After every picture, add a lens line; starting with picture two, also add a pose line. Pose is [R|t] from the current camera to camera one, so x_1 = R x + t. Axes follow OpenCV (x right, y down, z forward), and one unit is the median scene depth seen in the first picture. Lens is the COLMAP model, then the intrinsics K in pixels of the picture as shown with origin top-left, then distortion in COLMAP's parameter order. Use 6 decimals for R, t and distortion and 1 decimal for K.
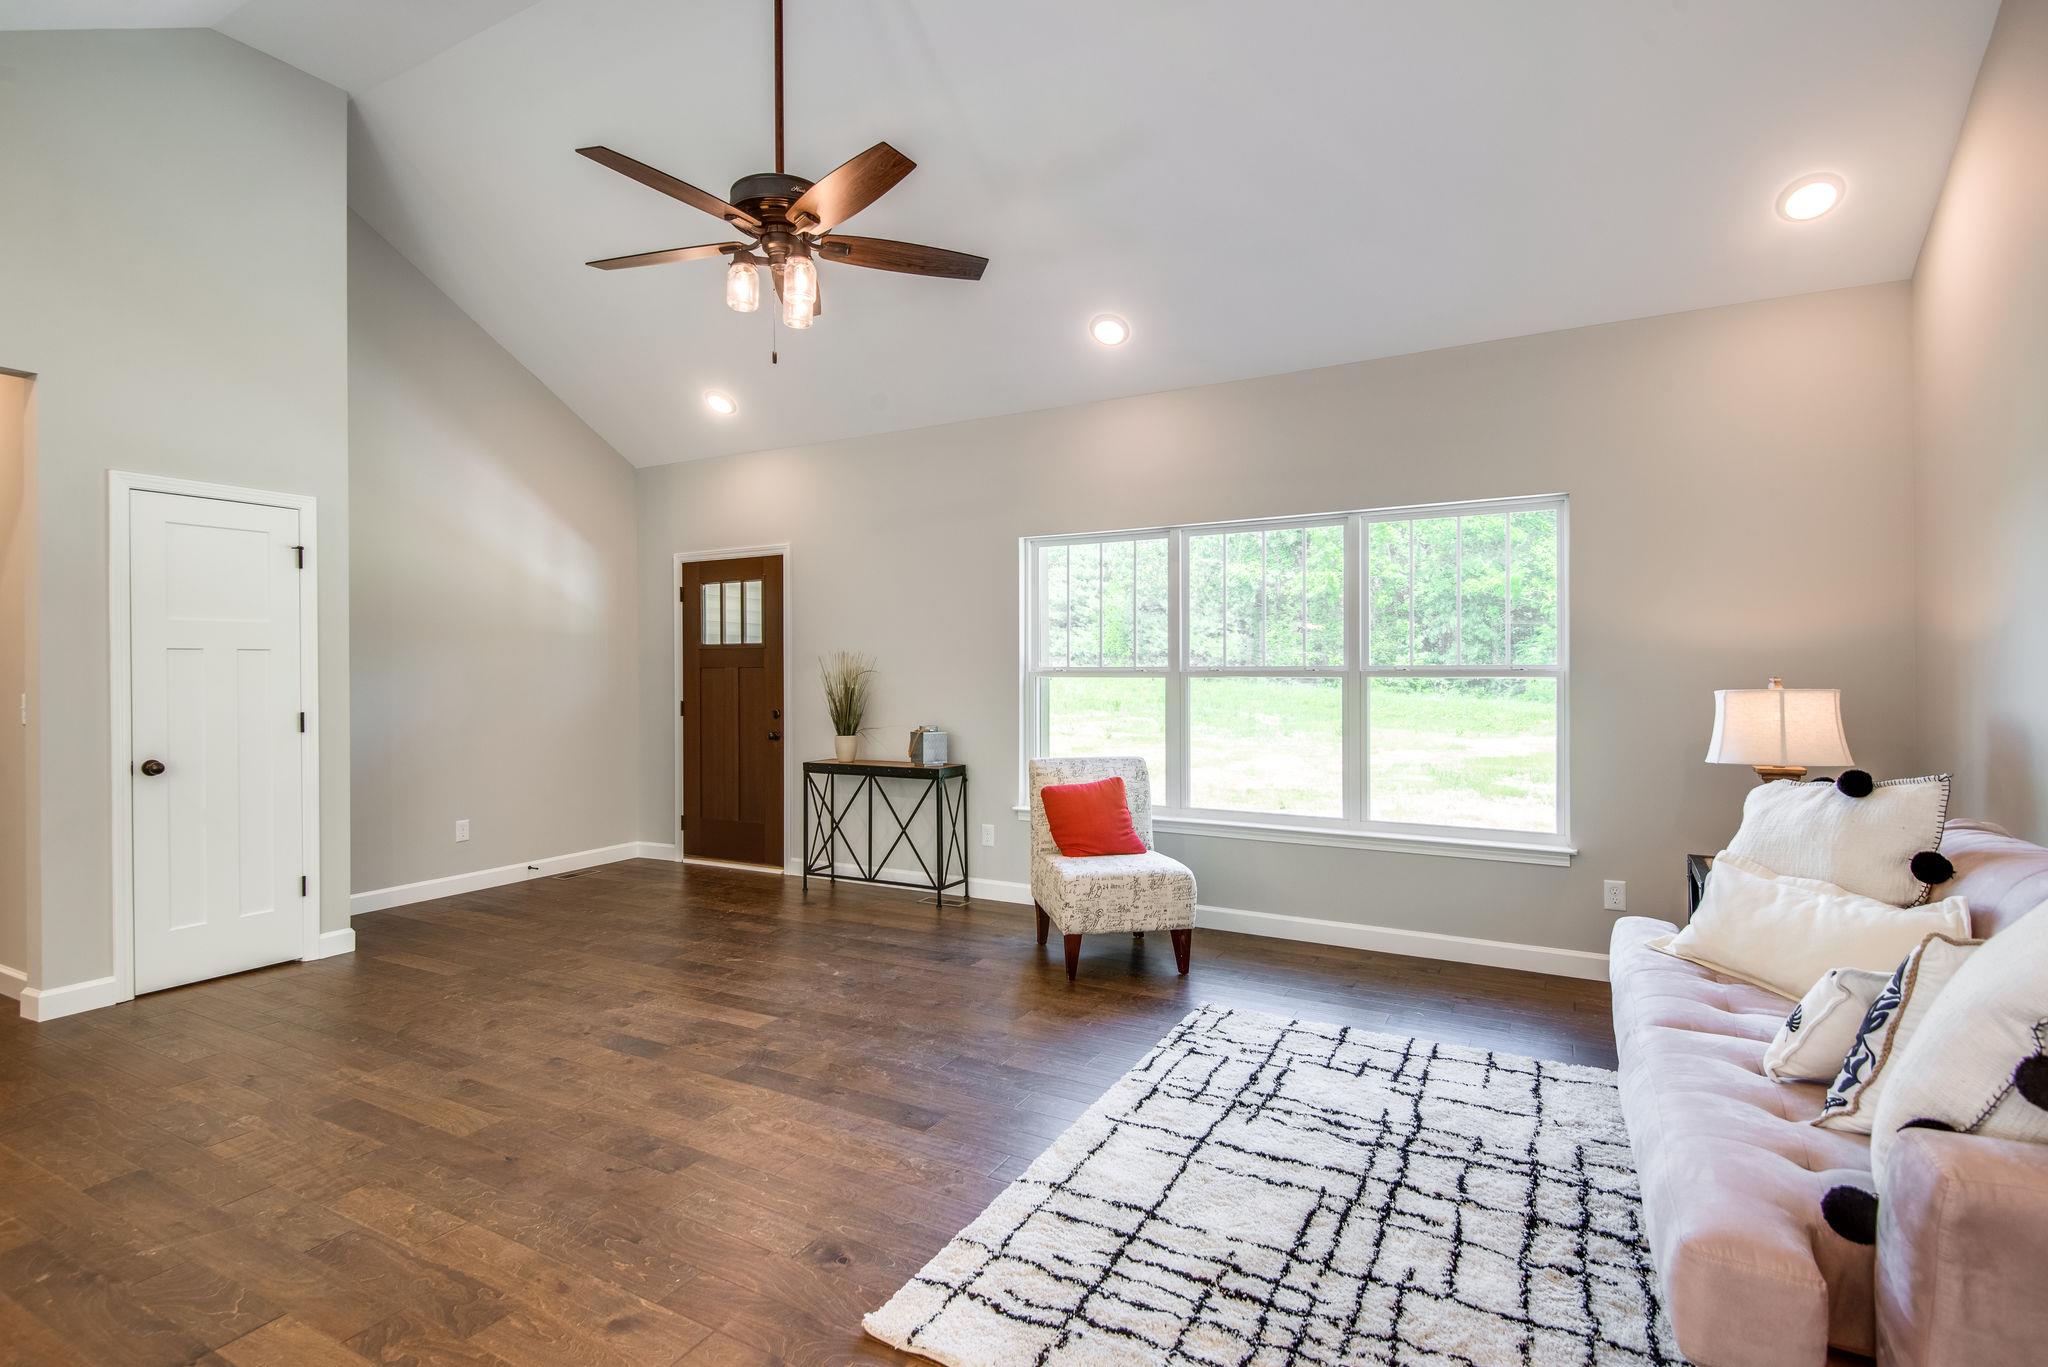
lens RADIAL K [[995.9, 0, 1023.5], [0, 995.9, 650.0], [0, 0, 1]] dist [0.016255, -0.000106]
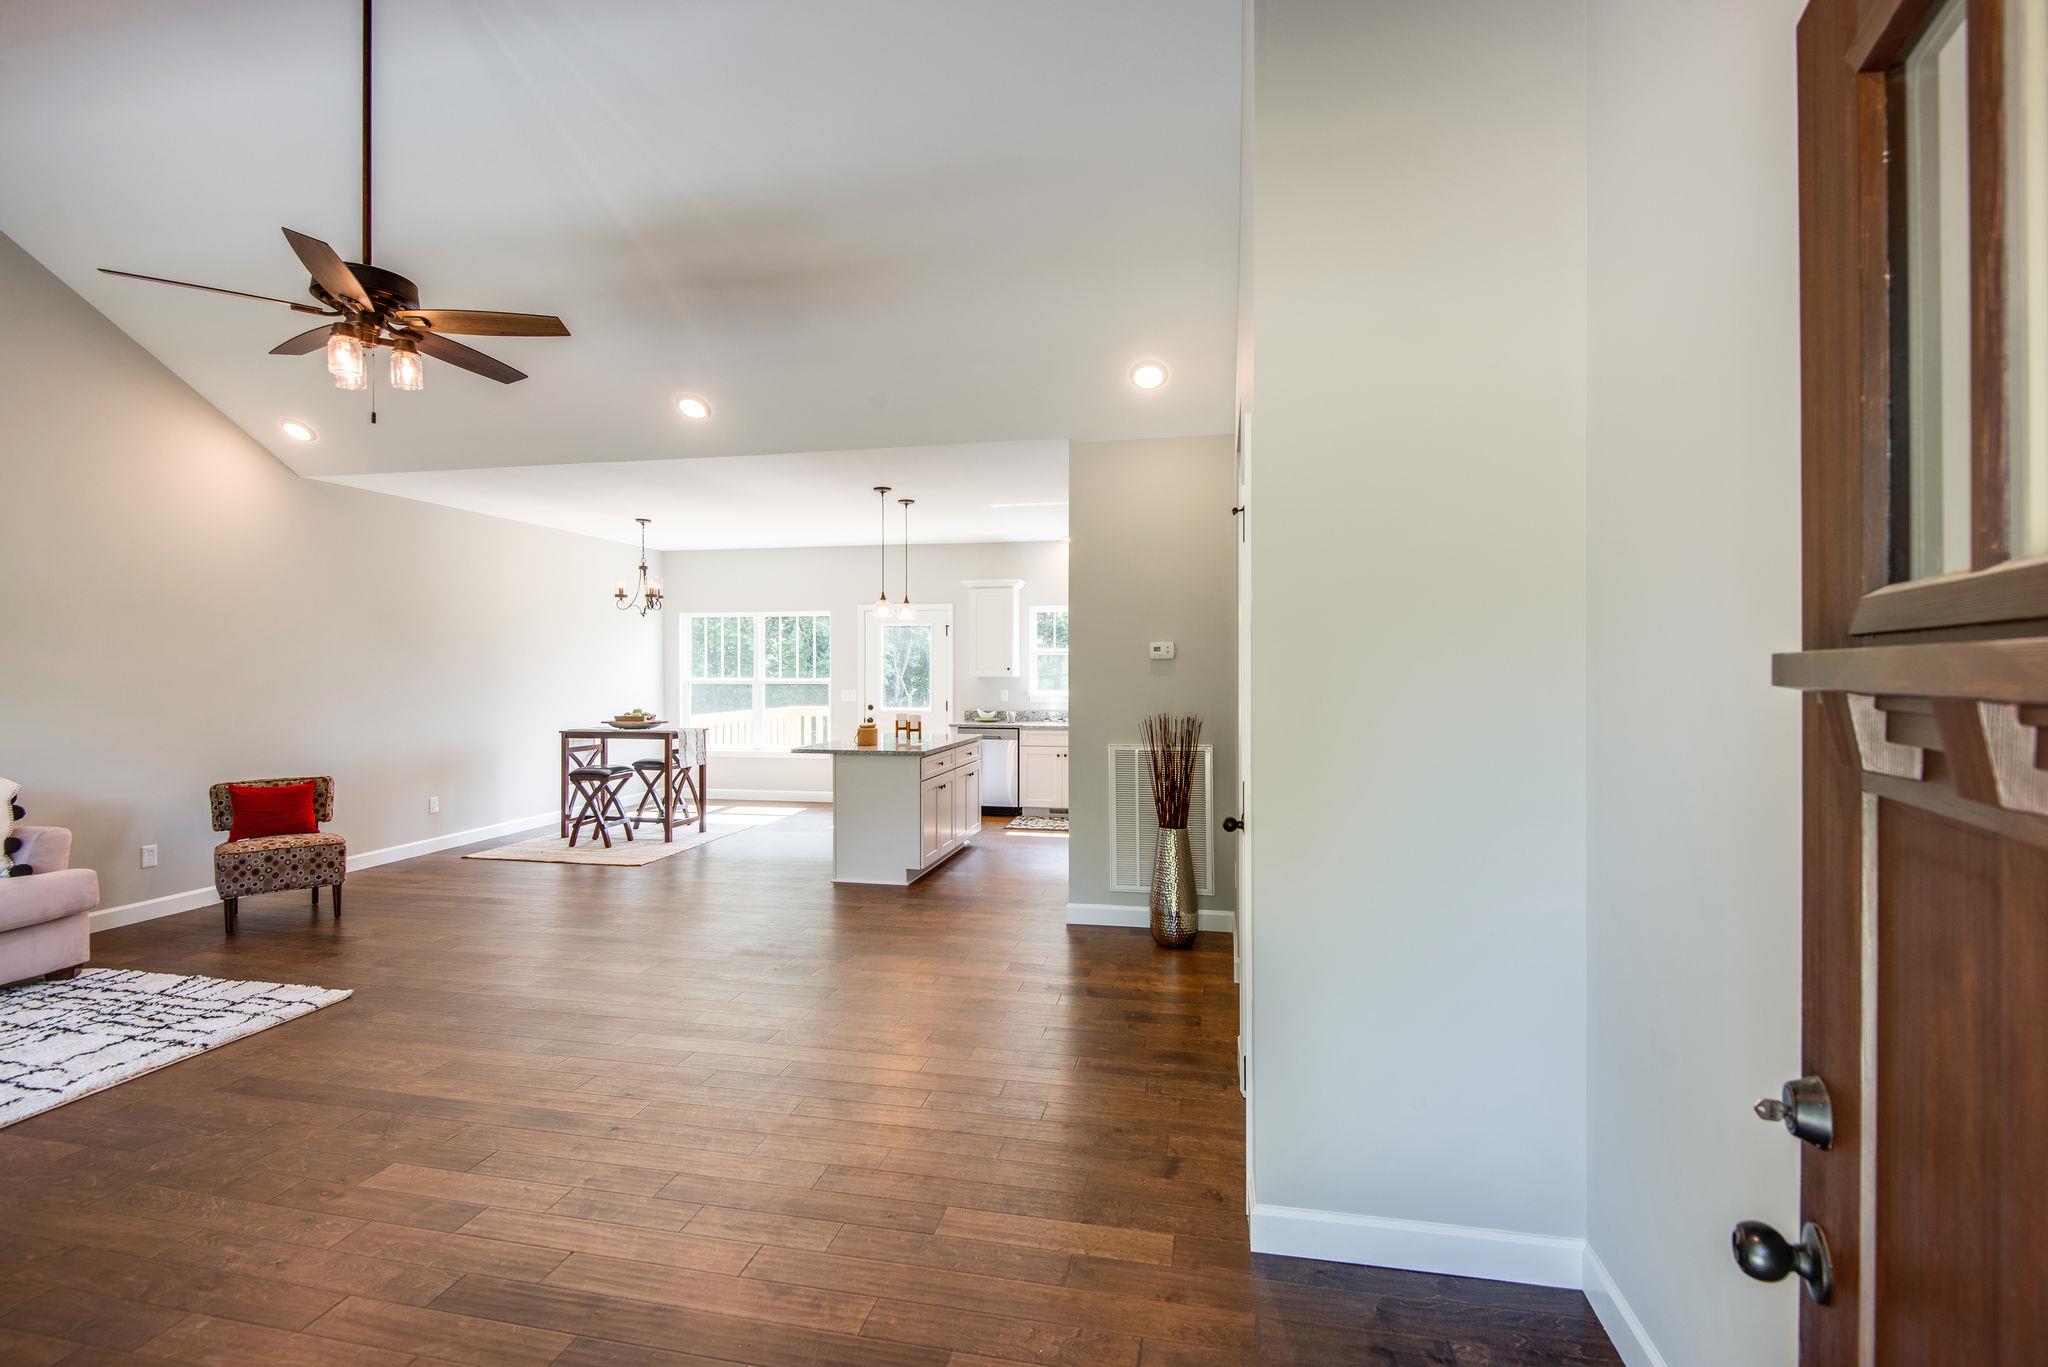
lens RADIAL K [[922.6, 0, 1019.0], [0, 922.6, 671.2], [0, 0, 1]] dist [0.004160, -0.008634]
pose [[-0.954579, 0.011438, -0.297739, -0.634076], [0.017481, 0.999692, -0.017642, 0.012496], [0.297445, -0.022045, -0.954484, 2.226762]]
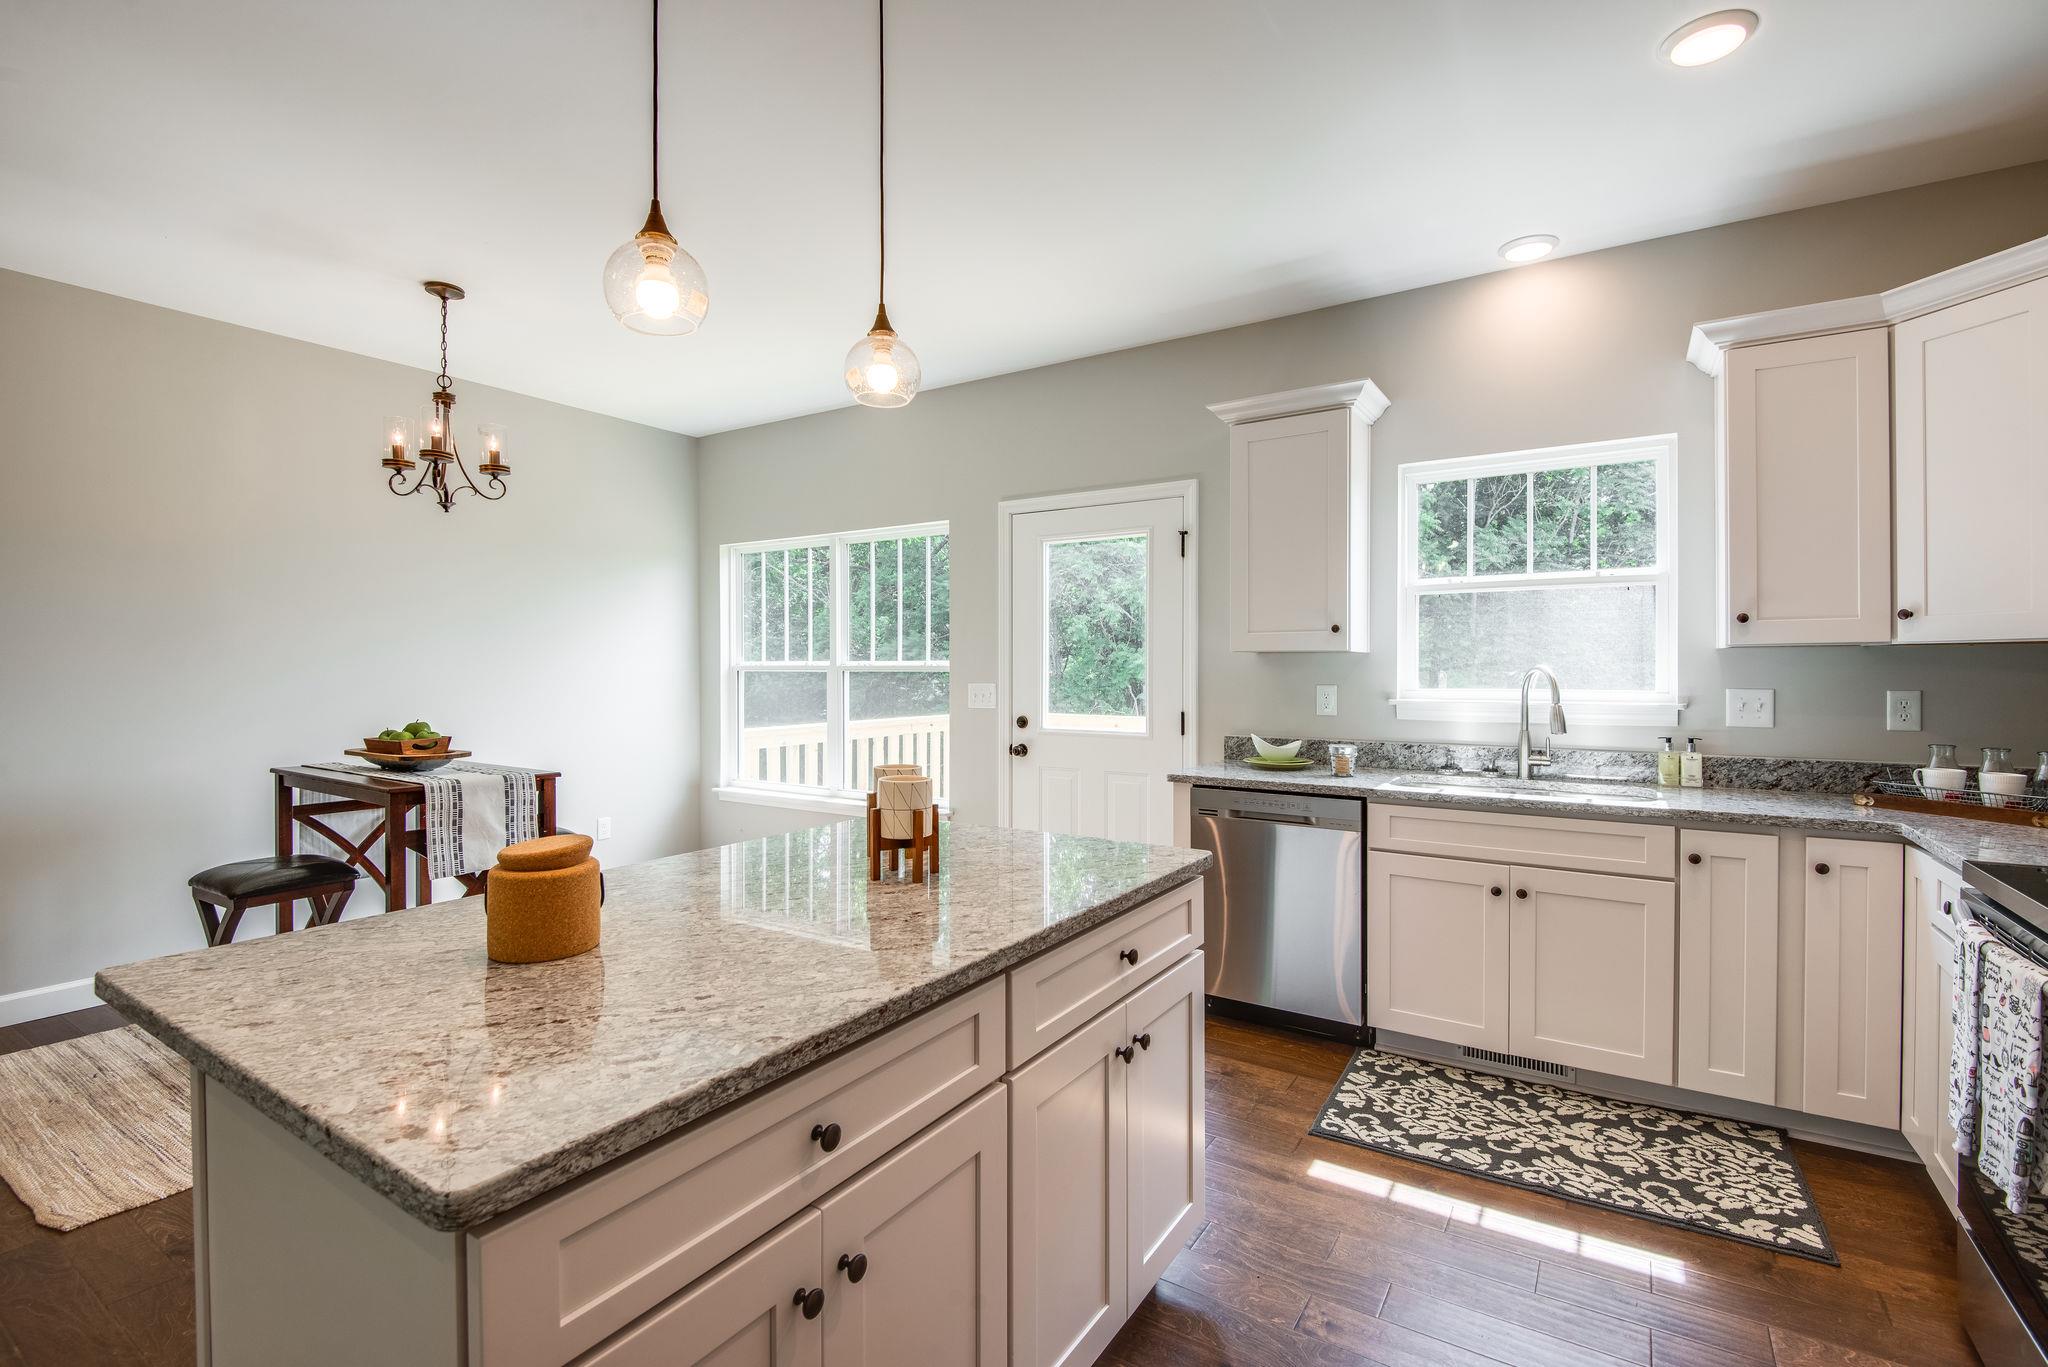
lens RADIAL K [[922.6, 0, 1012.6], [0, 922.6, 674.0], [0, 0, 1]] dist [0.004160, -0.008634]
pose [[-0.997632, 0.009862, 0.068061, -1.190325], [0.008703, 0.999812, -0.017300, 0.020974], [-0.068219, -0.016667, -0.997531, 0.458093]]
